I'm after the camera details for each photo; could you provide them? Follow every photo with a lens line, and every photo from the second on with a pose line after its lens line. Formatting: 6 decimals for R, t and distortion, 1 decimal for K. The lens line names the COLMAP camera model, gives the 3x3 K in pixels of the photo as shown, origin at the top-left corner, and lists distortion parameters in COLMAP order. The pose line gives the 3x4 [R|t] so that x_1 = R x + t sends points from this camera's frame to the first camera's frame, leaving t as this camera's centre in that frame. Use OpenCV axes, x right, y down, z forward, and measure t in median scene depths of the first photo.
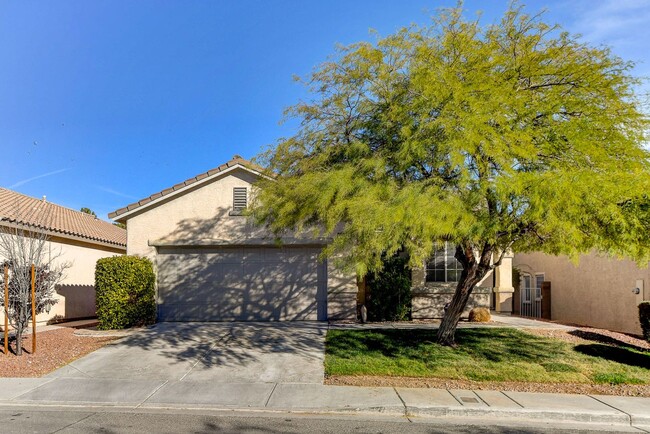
lens RADIAL K [[552.4, 0, 323.2], [0, 552.4, 280.7], [0, 0, 1]] dist [0.040502, 0.000498]
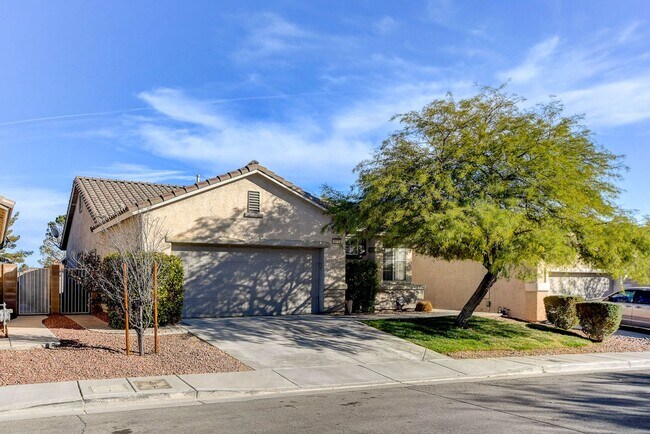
lens RADIAL K [[552.4, 0, 323.2], [0, 552.4, 280.7], [0, 0, 1]] dist [0.040502, 0.000498]
pose [[0.854949, 0.007089, 0.518663, -0.581891], [-0.012443, 0.999899, 0.006844, -0.003756], [-0.518562, -0.012305, 0.854951, 0.012192]]
